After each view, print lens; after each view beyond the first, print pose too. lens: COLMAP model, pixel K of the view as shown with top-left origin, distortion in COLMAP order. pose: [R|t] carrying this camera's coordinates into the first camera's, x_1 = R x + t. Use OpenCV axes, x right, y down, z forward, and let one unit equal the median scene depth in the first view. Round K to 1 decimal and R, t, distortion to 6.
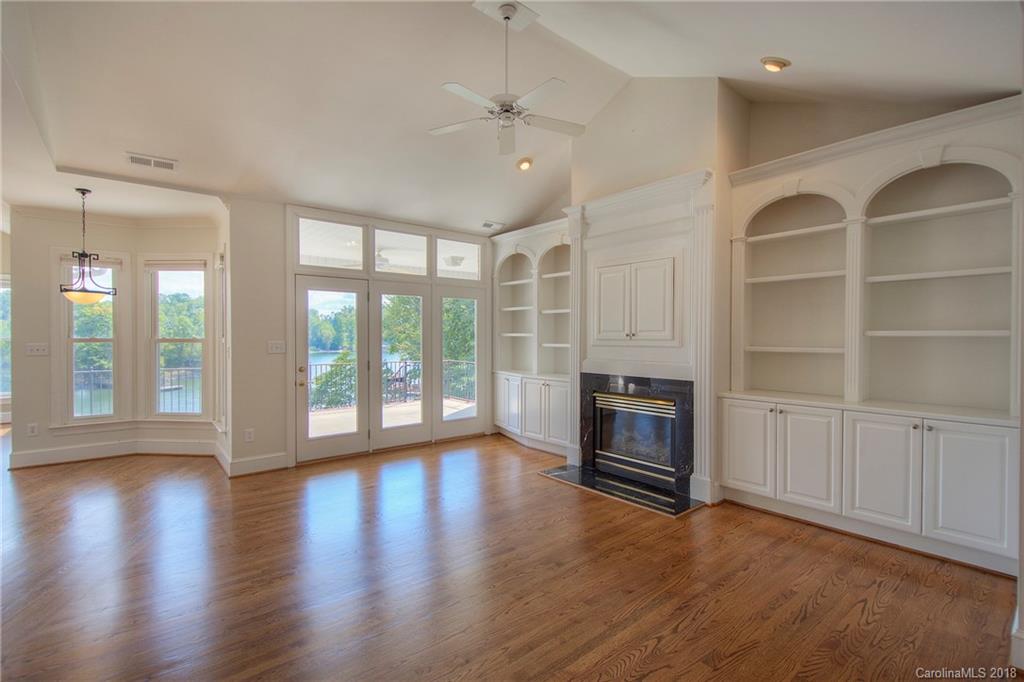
lens RADIAL K [[466.9, 0, 516.1], [0, 466.9, 342.3], [0, 0, 1]] dist [-0.001476, -0.000267]
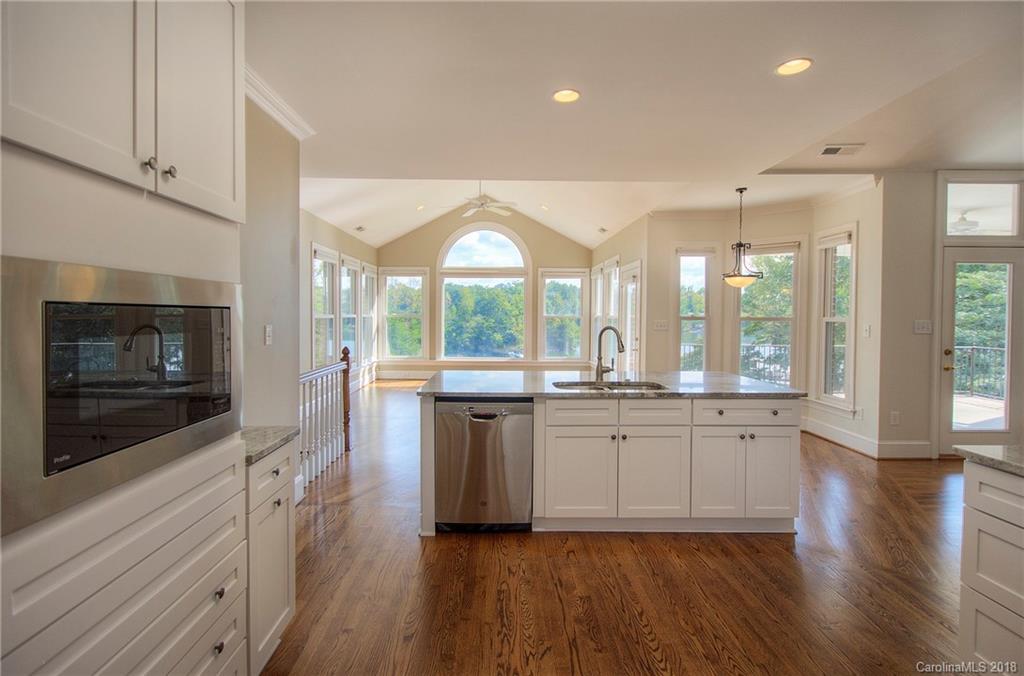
lens RADIAL K [[479.6, 0, 498.2], [0, 479.6, 325.1], [0, 0, 1]] dist [0.001226, 0.000441]
pose [[0.768848, 0.016817, -0.639210, -0.534895], [-0.013239, 0.999858, 0.010381, 0.007357], [0.639294, 0.000481, 0.768962, -0.263807]]
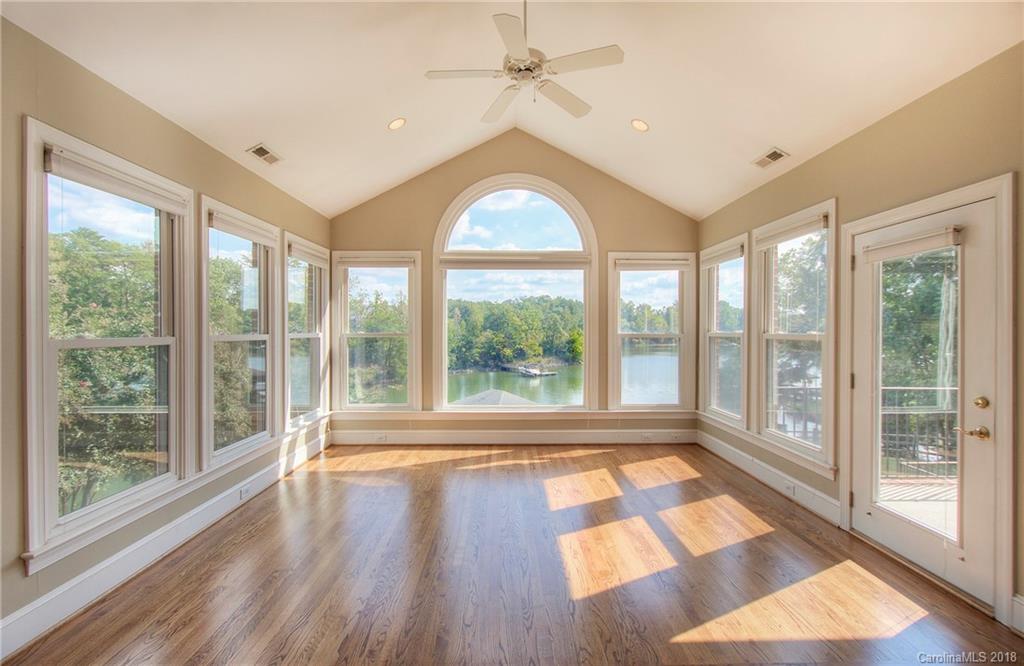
lens RADIAL K [[459.7, 0, 512.0], [0, 459.7, 333.0], [0, 0, 1]] dist [0.004504, -0.000182]
pose [[0.777179, 0.003951, -0.629267, -1.174552], [-0.008295, 0.999958, -0.003967, -0.009593], [0.629225, 0.008303, 0.777179, 0.374720]]
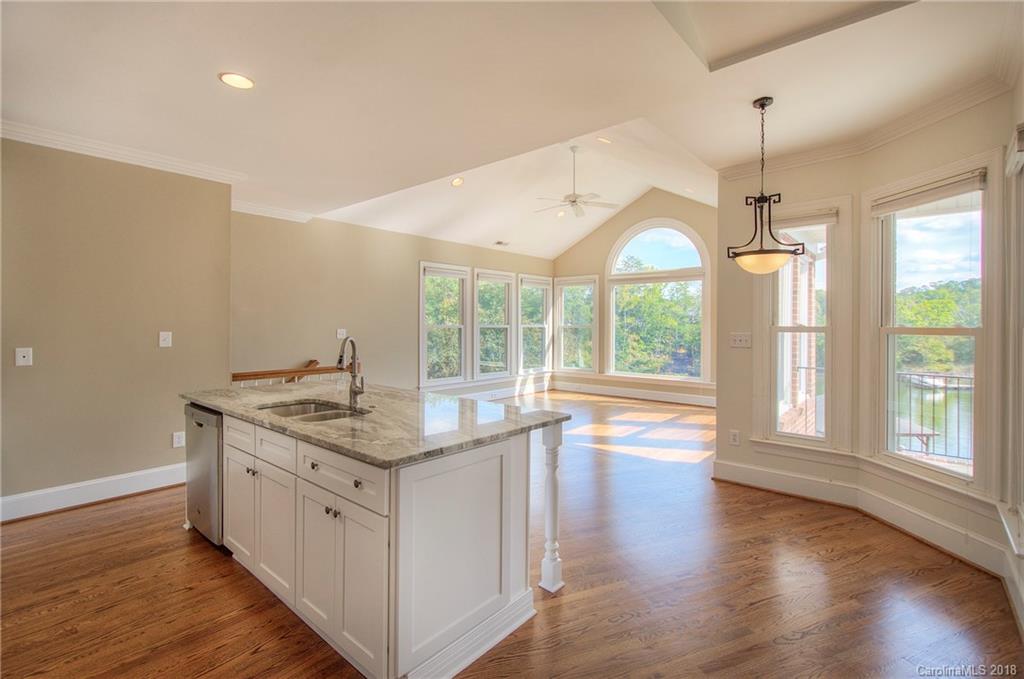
lens RADIAL K [[468.3, 0, 514.7], [0, 468.3, 324.9], [0, 0, 1]] dist [-0.000678, -0.001054]
pose [[0.167304, -0.000490, -0.985905, -0.286809], [-0.017519, 0.999841, -0.003470, -0.001142], [0.985750, 0.017852, 0.167268, 0.470577]]
